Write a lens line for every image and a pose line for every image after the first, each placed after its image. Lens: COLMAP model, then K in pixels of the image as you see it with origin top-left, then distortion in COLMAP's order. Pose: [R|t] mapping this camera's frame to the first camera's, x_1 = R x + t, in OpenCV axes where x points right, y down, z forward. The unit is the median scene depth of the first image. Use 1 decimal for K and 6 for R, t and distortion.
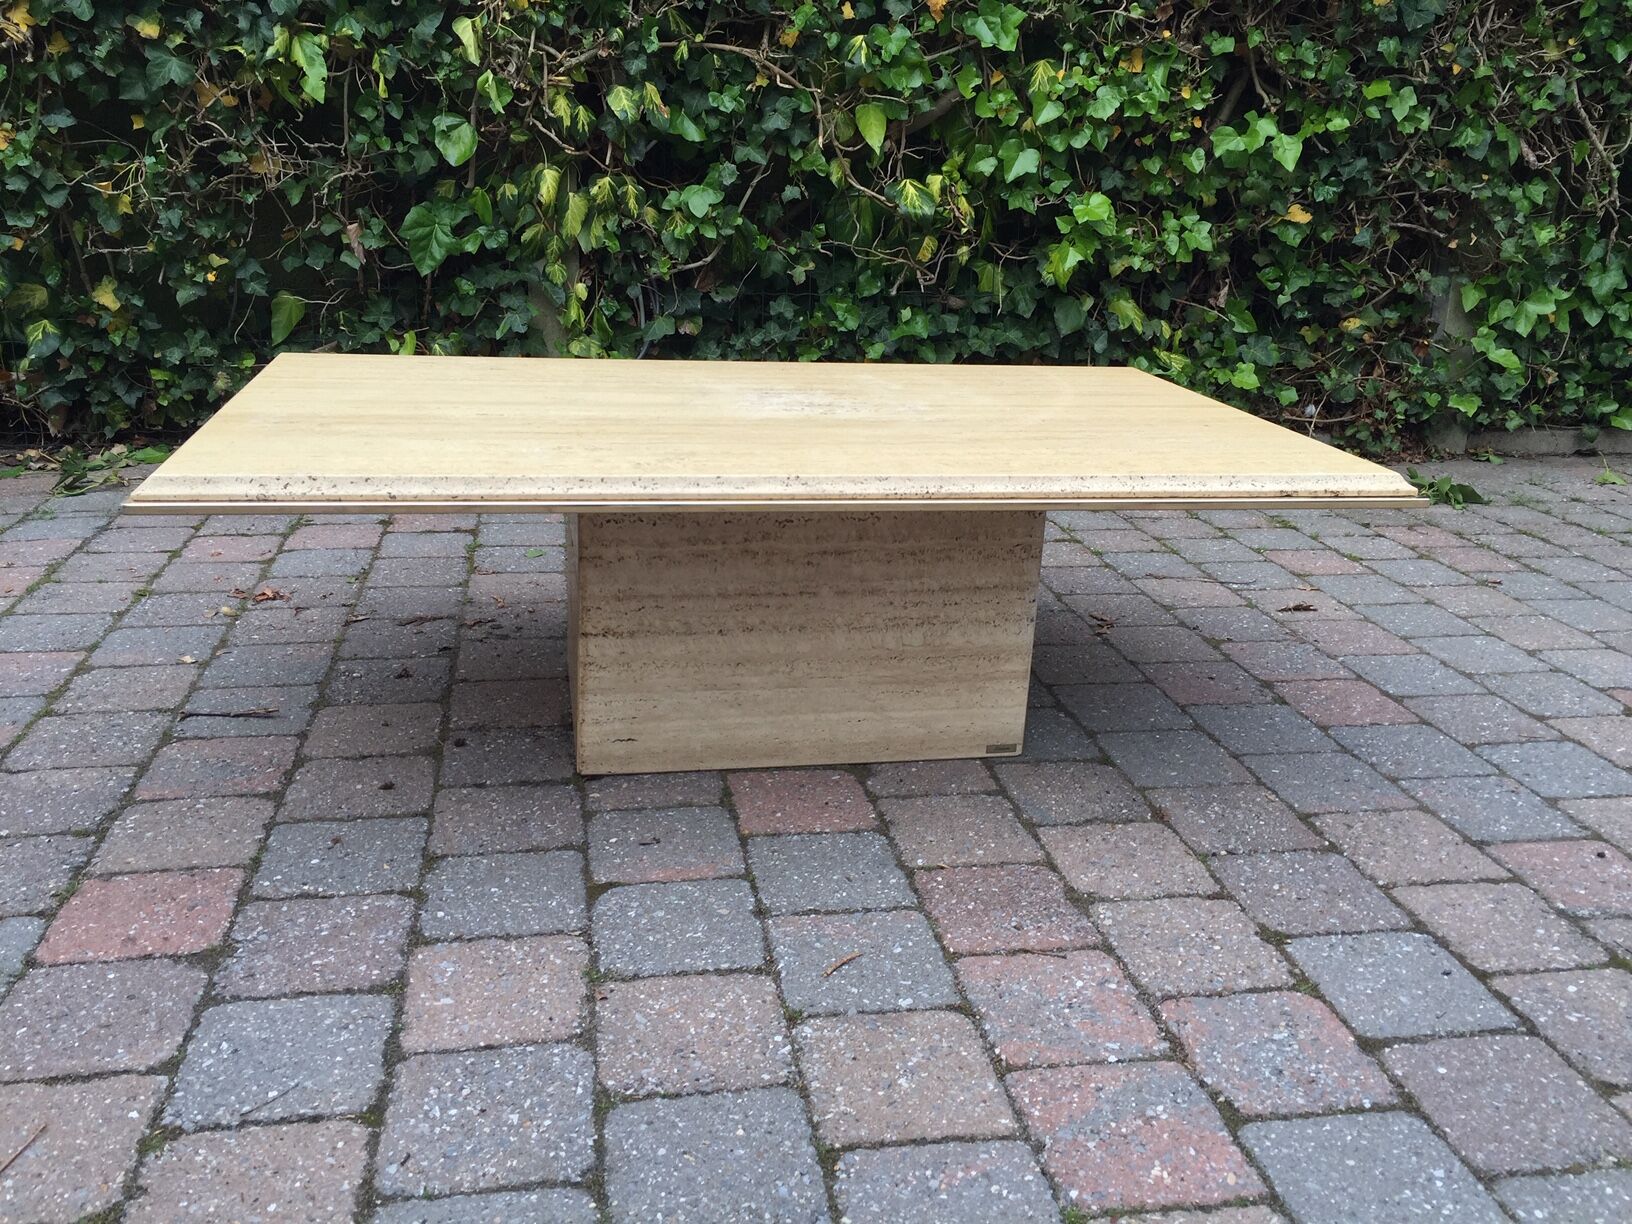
lens RADIAL K [[1399.6, 0, 811.8], [0, 1399.6, 590.8], [0, 0, 1]] dist [0.087255, -0.130079]
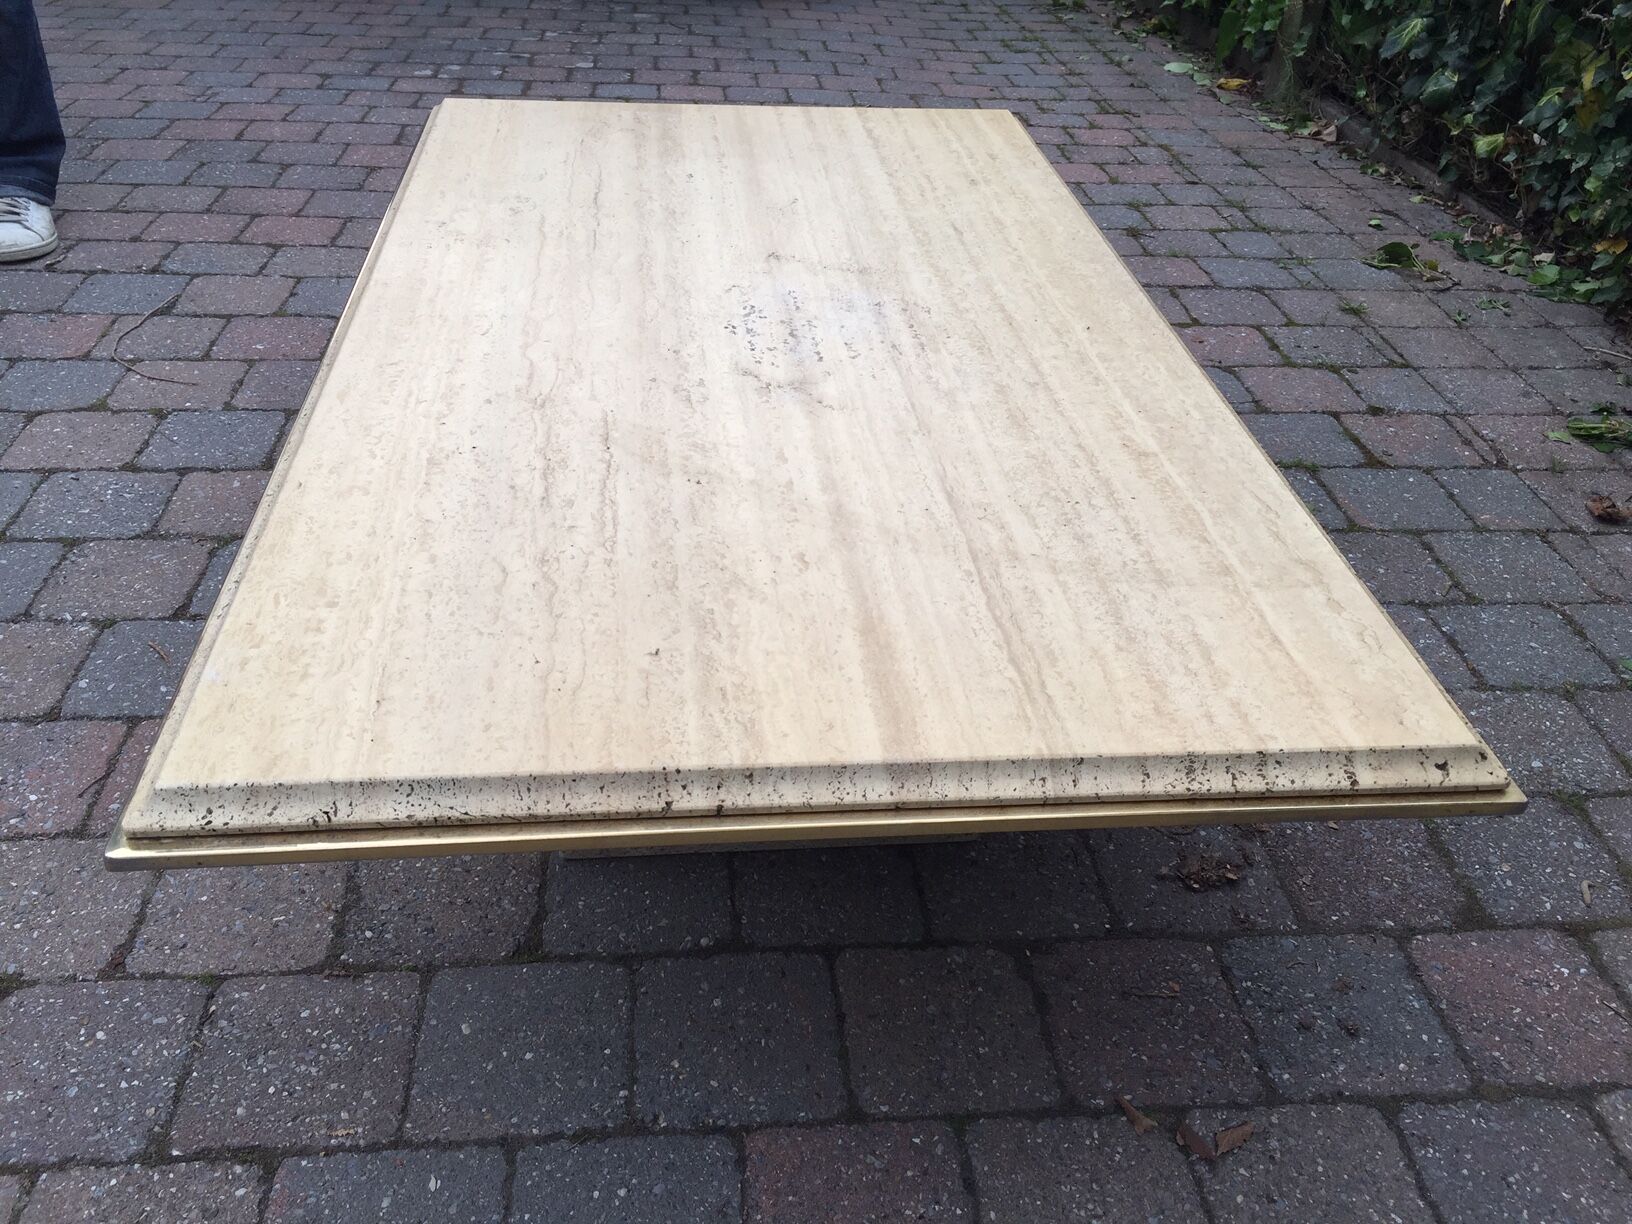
lens RADIAL K [[1399.6, 0, 811.8], [0, 1399.6, 590.8], [0, 0, 1]] dist [0.087255, -0.130079]
pose [[-0.095707, 0.516764, -0.850762, 0.799479], [-0.354301, 0.781028, 0.514263, -0.472485], [0.930221, 0.350644, 0.108340, 1.188084]]
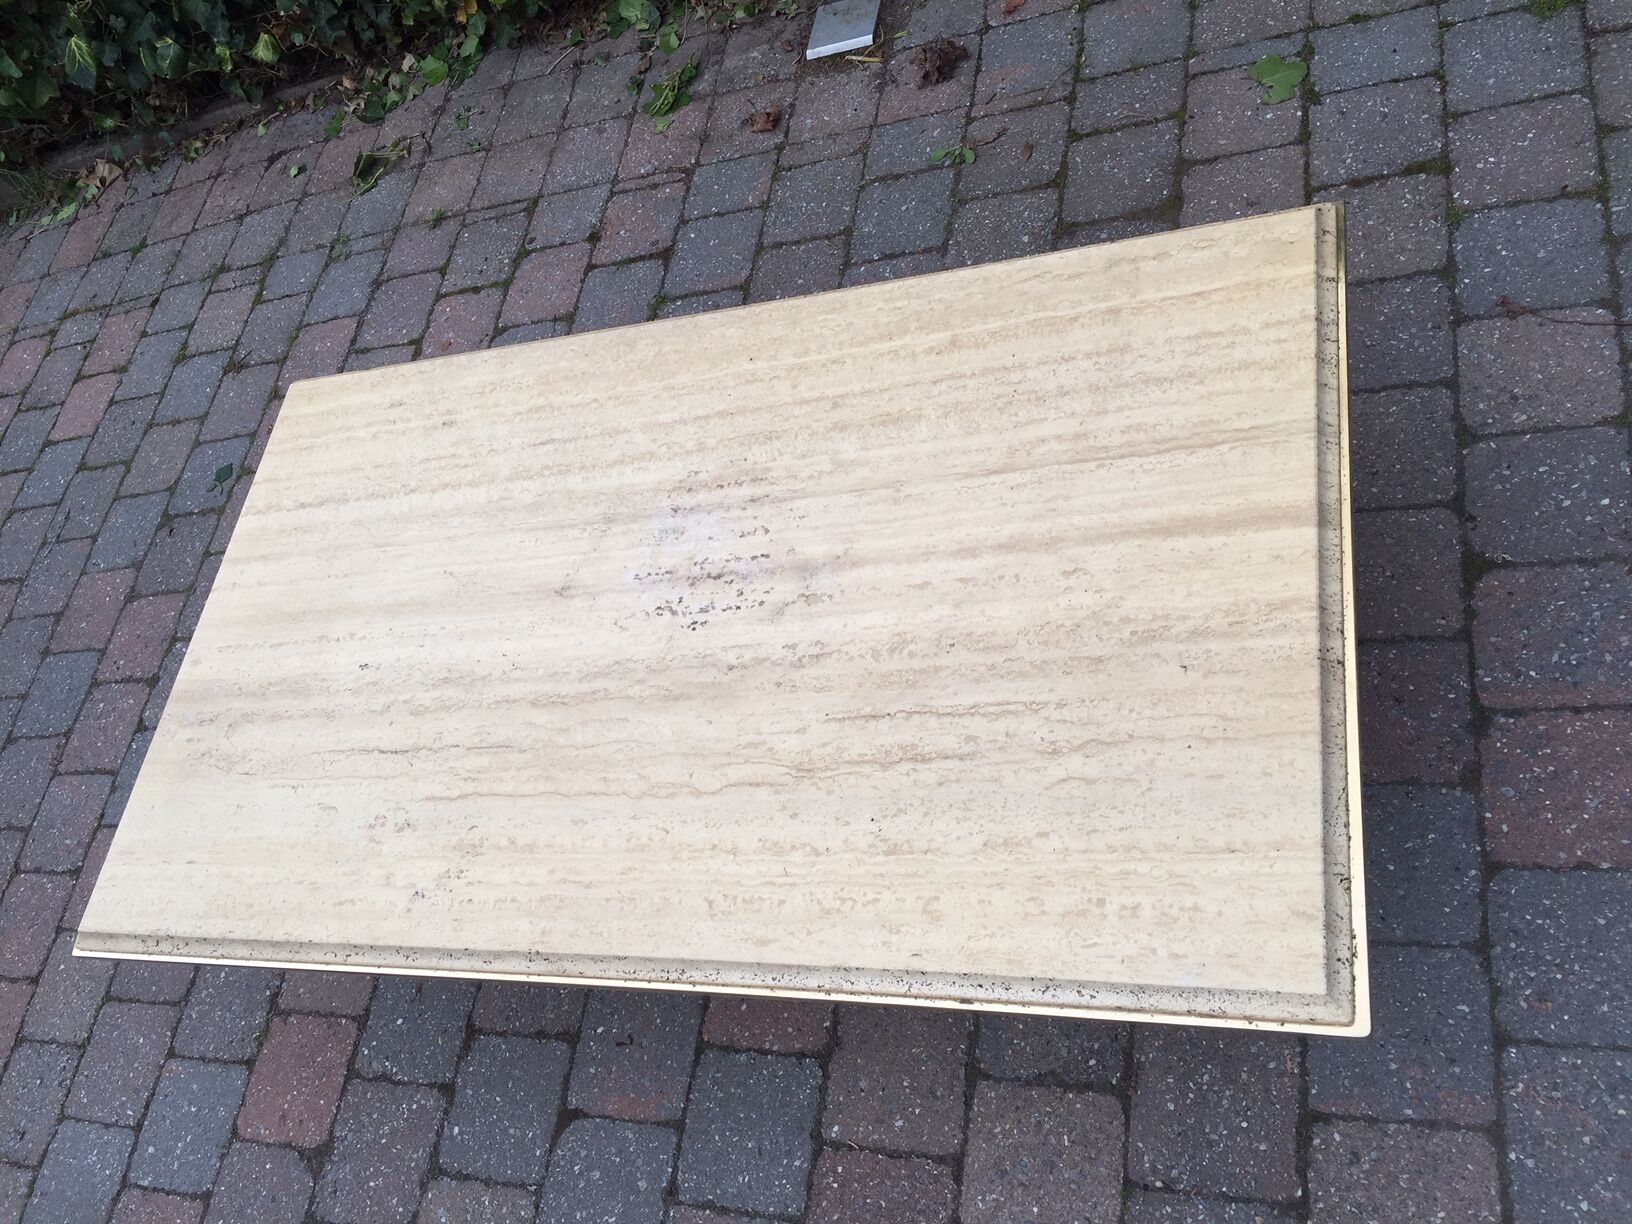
lens RADIAL K [[1396.1, 0, 811.5], [0, 1396.1, 602.5], [0, 0, 1]] dist [0.087127, -0.128960]
pose [[0.837967, 0.088728, -0.538459, 0.576944], [0.322954, 0.714736, 0.620366, -0.711489], [0.439900, -0.693744, 0.570270, 0.692164]]
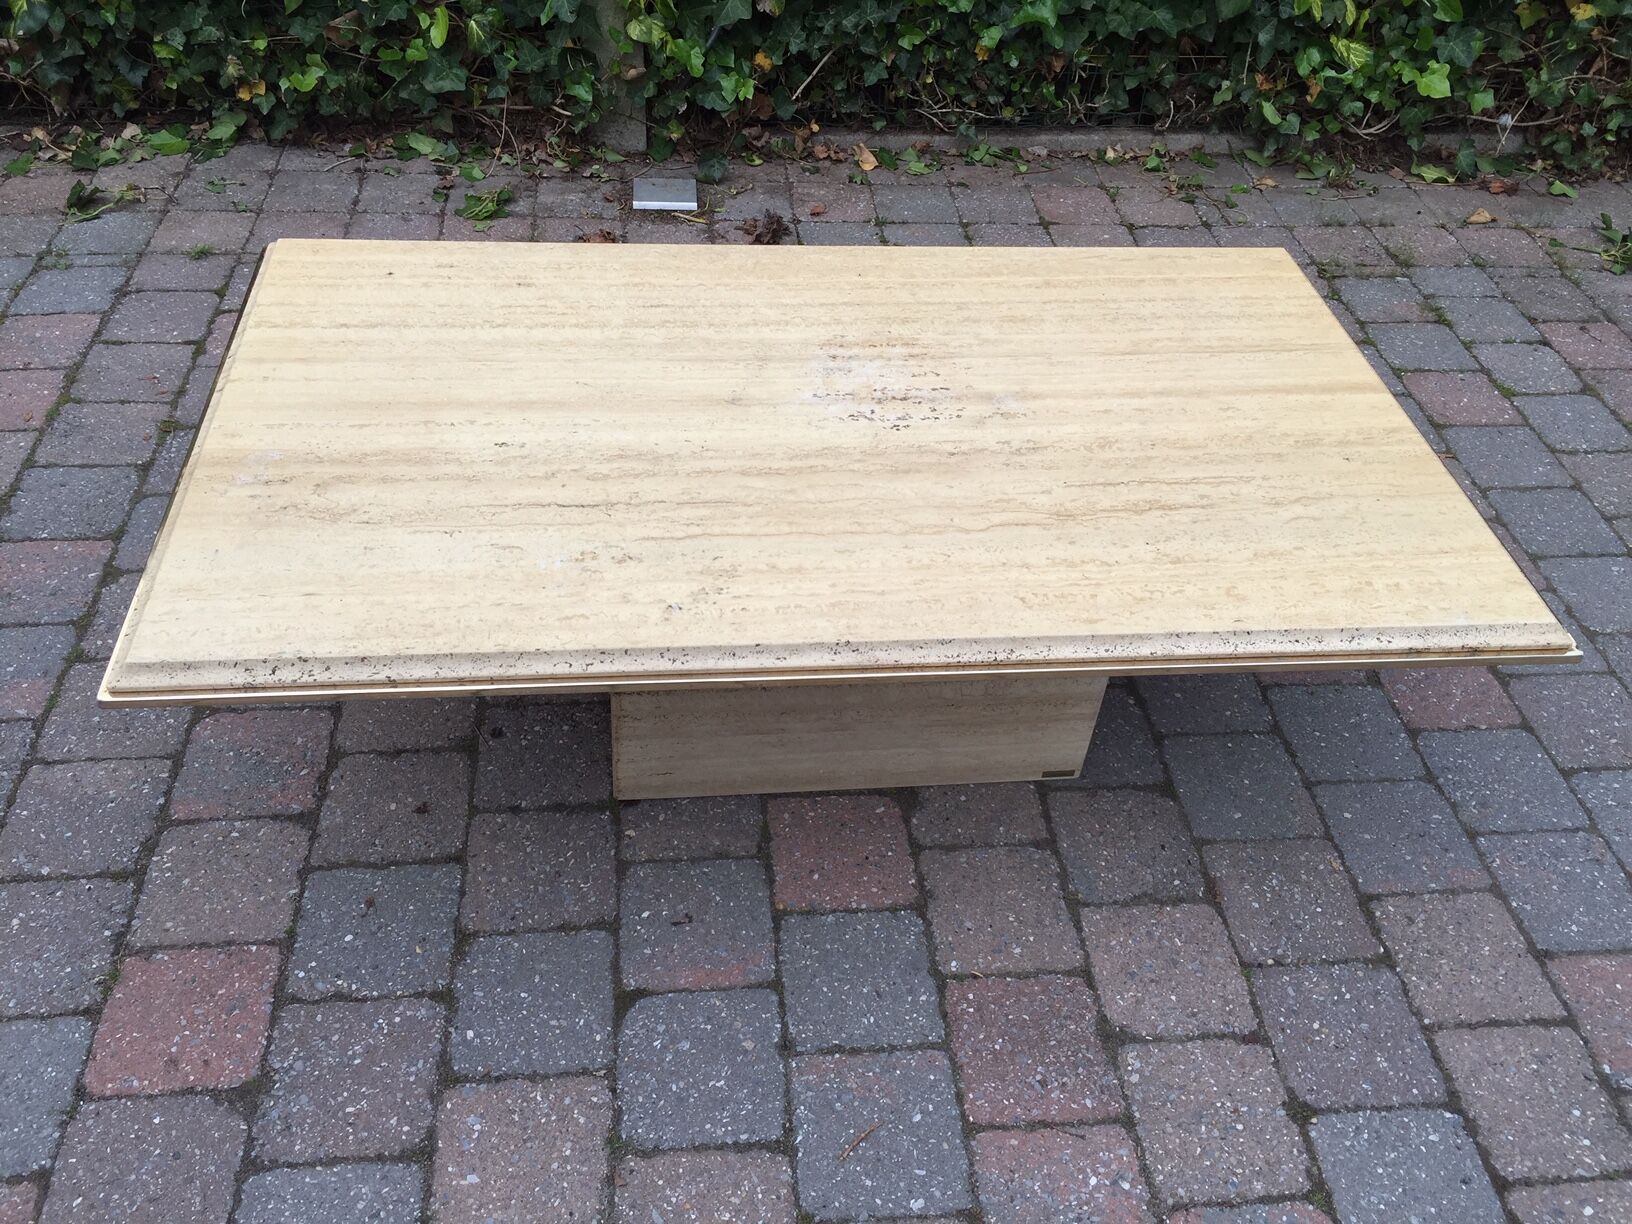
lens RADIAL K [[1396.1, 0, 811.5], [0, 1396.1, 602.5], [0, 0, 1]] dist [0.087127, -0.128960]
pose [[0.996237, 0.072314, -0.047785, 0.006674], [-0.046946, 0.913614, 0.403862, -0.437410], [0.072862, -0.400099, 0.913571, 0.199848]]
